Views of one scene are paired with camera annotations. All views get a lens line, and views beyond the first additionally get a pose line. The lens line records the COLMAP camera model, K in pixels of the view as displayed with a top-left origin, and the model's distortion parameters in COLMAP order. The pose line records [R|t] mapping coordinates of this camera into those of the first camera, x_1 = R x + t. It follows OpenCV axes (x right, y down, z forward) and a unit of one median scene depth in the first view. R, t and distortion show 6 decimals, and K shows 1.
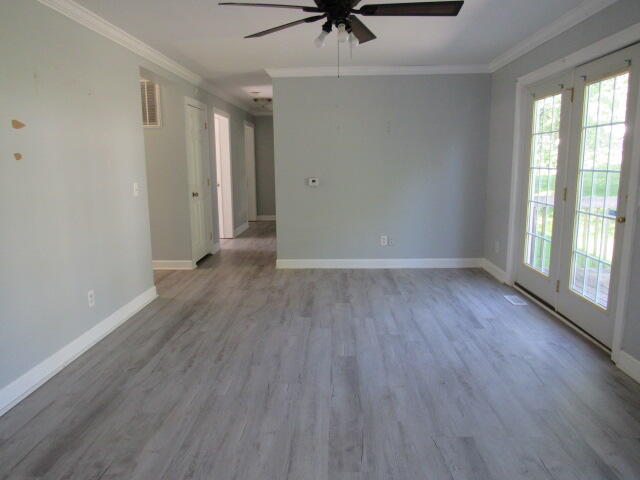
lens RADIAL K [[458.2, 0, 319.8], [0, 458.2, 240.5], [0, 0, 1]] dist [0.015351, 0.004927]
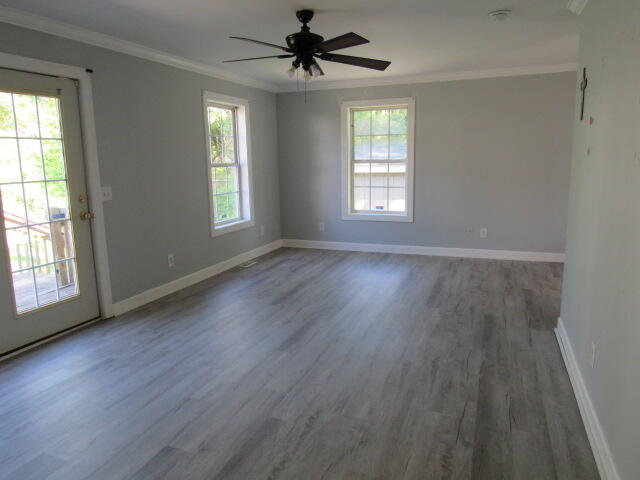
lens RADIAL K [[458.2, 0, 319.8], [0, 458.2, 239.4], [0, 0, 1]] dist [0.015351, 0.004927]
pose [[-0.944423, -0.030652, 0.327300, -0.333879], [0.084708, 0.939328, 0.332395, -0.309084], [-0.317631, 0.341647, -0.884527, 1.705589]]
